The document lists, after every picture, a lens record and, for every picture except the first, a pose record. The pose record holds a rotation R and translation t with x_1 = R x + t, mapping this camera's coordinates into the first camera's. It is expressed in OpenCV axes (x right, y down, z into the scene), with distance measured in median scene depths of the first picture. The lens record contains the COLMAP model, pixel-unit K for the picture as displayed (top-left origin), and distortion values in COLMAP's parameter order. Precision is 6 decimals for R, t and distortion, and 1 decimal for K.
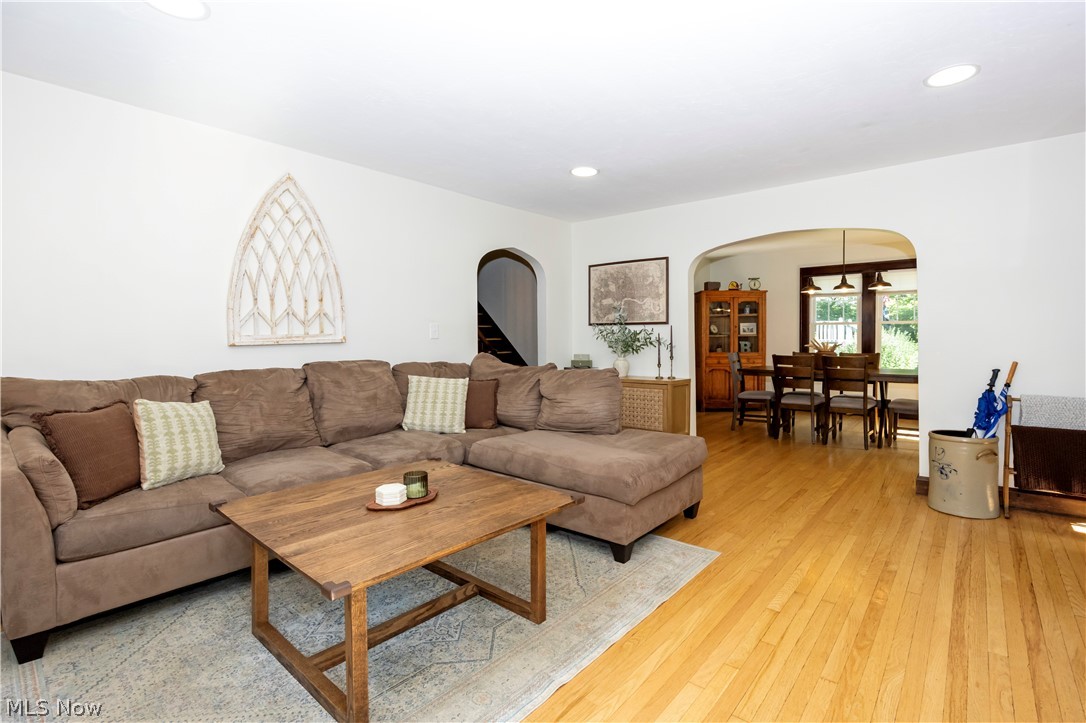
lens RADIAL K [[497.7, 0, 553.9], [0, 497.7, 346.0], [0, 0, 1]] dist [-0.019662, 0.001329]
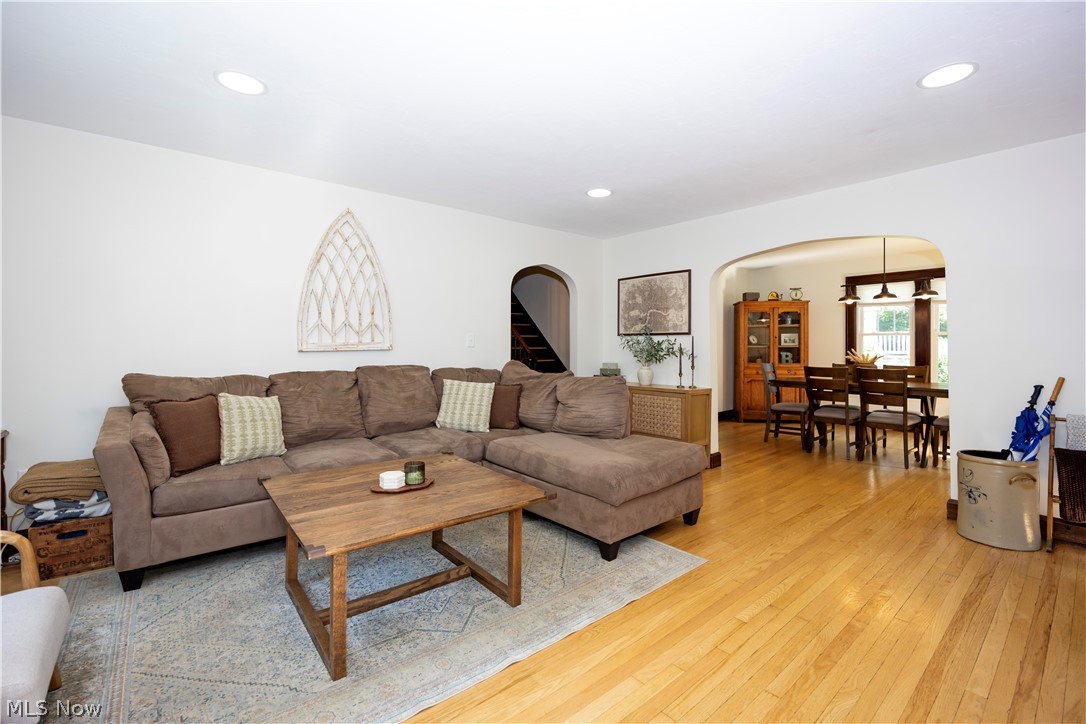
lens RADIAL K [[473.3, 0, 542.2], [0, 473.3, 340.4], [0, 0, 1]] dist [-0.020619, 0.001487]
pose [[0.980449, 0.005103, -0.196709, 0.179744], [-0.010930, 0.999533, -0.028546, -0.001103], [0.196471, 0.030138, 0.980046, -0.023104]]
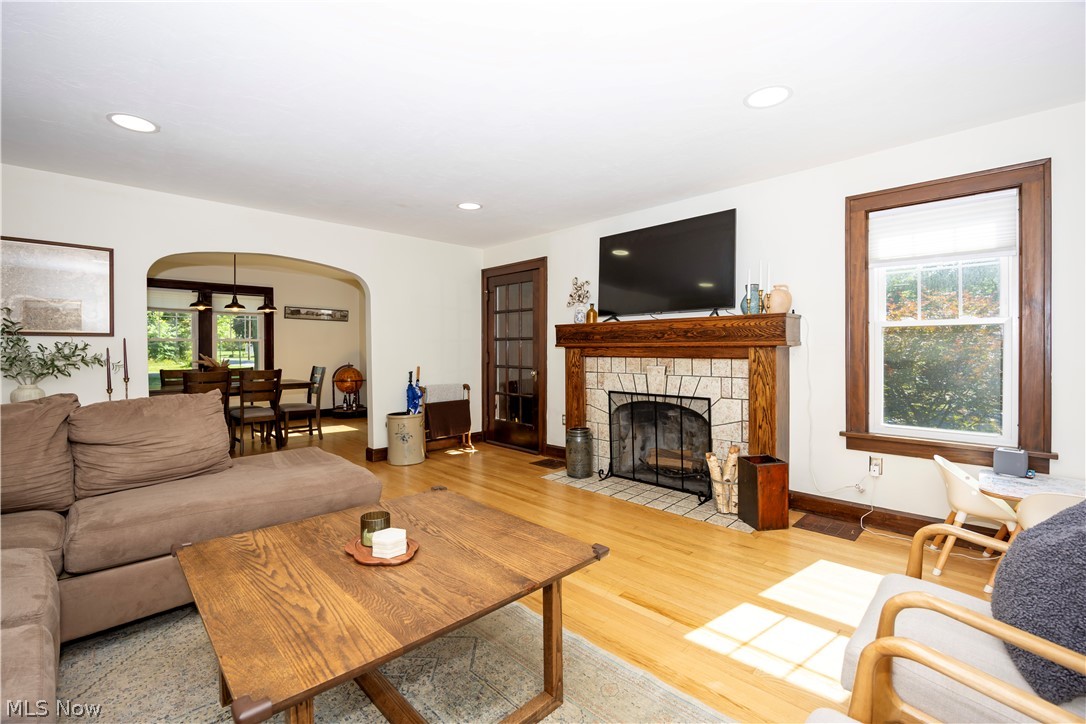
lens RADIAL K [[497.7, 0, 537.9], [0, 497.7, 356.2], [0, 0, 1]] dist [-0.019662, 0.001329]
pose [[0.084032, -0.008833, 0.996424, -0.757999], [0.023401, 0.999702, 0.006889, -0.005047], [-0.996188, 0.022739, 0.084214, 0.462732]]
